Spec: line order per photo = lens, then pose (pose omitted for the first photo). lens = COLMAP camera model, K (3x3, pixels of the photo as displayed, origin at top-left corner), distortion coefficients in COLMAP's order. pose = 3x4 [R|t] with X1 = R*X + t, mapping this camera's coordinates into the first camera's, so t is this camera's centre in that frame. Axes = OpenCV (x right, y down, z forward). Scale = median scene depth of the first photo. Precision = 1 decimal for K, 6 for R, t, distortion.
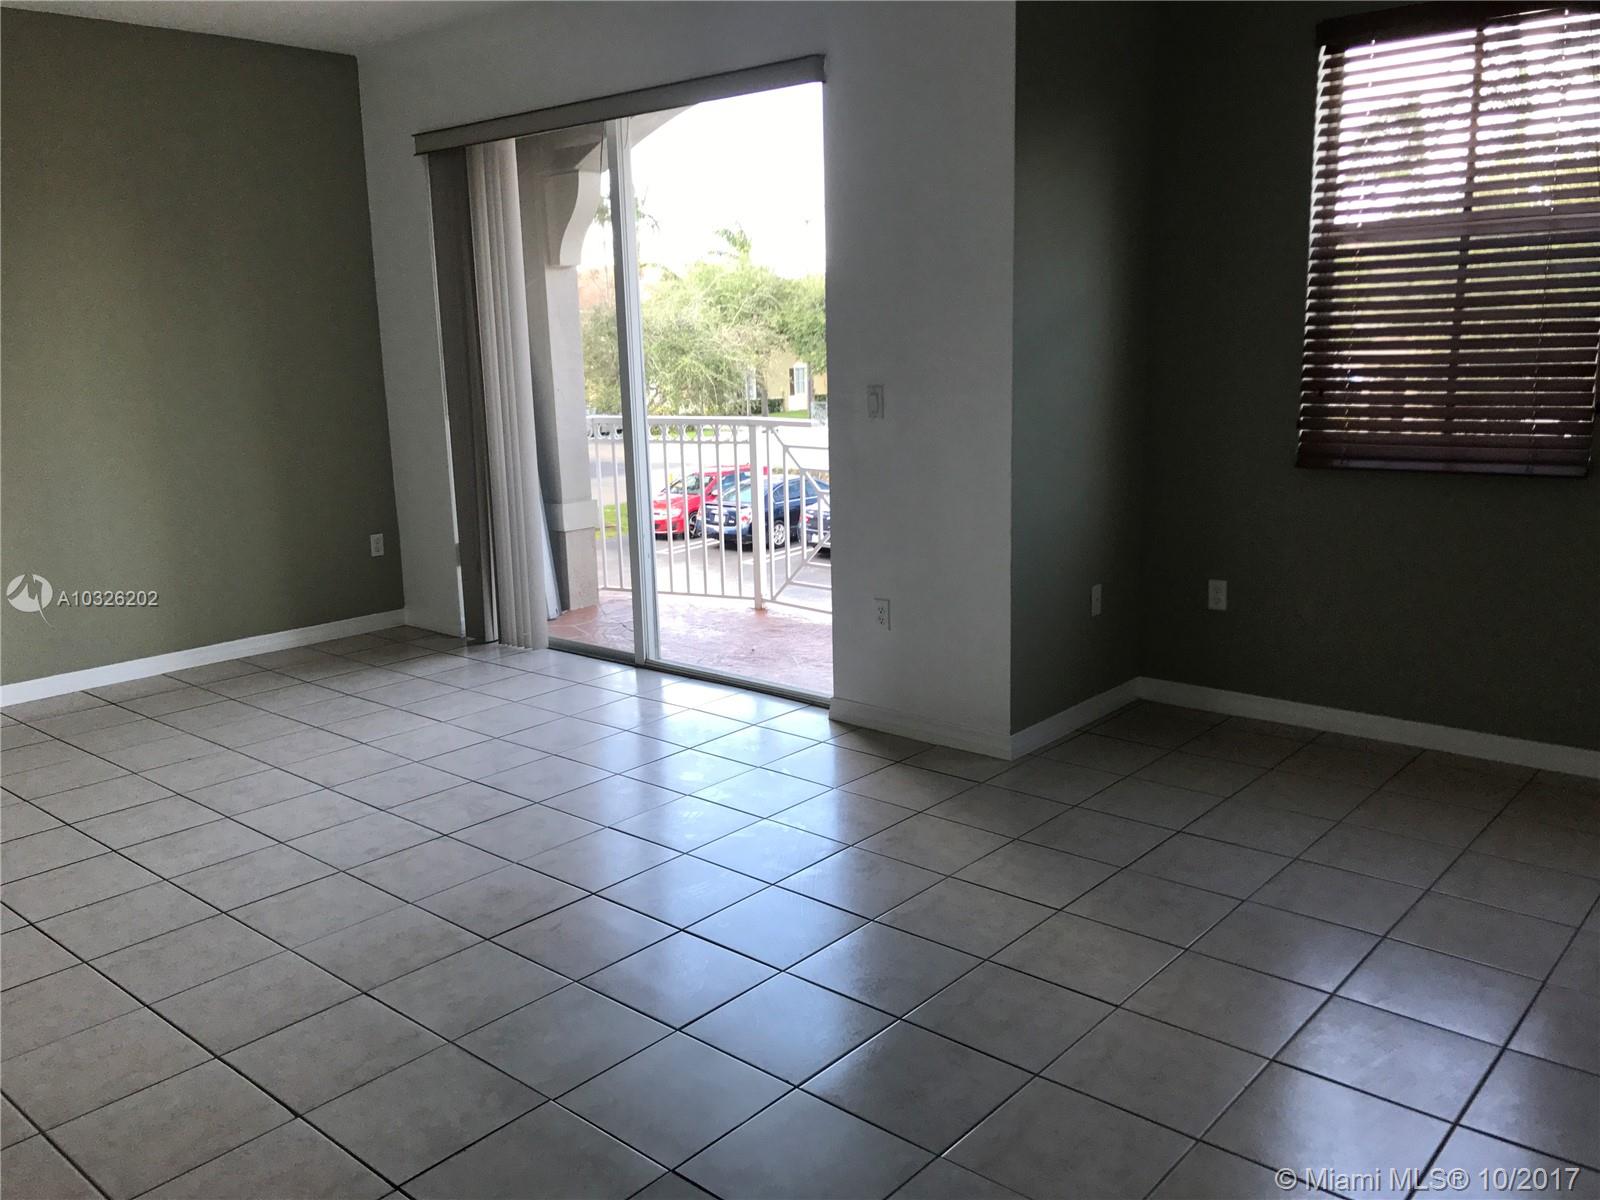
lens RADIAL K [[1314.6, 0, 800.0], [0, 1314.6, 600.0], [0, 0, 1]] dist [-0.001481, -0.000597]
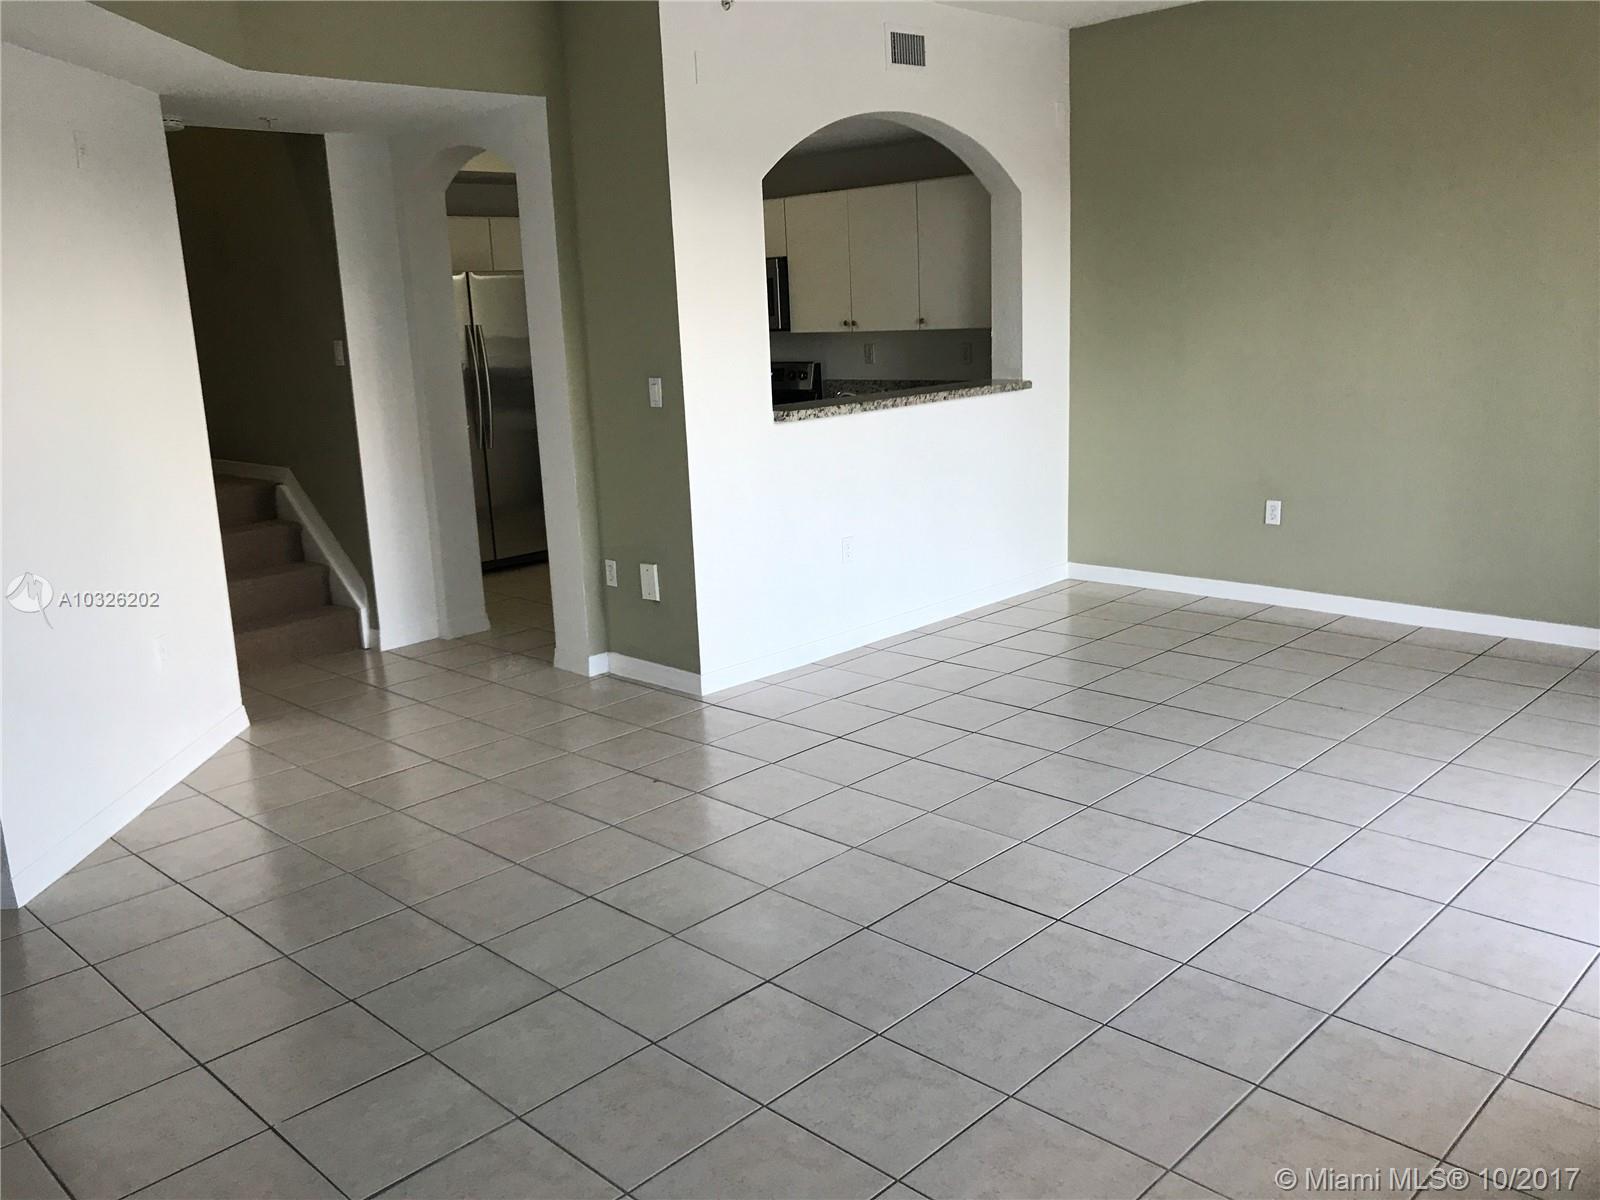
lens RADIAL K [[1314.6, 0, 800.0], [0, 1314.6, 600.0], [0, 0, 1]] dist [-0.001481, -0.000597]
pose [[-0.052667, 0.251893, -0.966321, 0.542480], [-0.160239, 0.952993, 0.257153, -0.159708], [0.985672, 0.168386, -0.009828, 0.604895]]
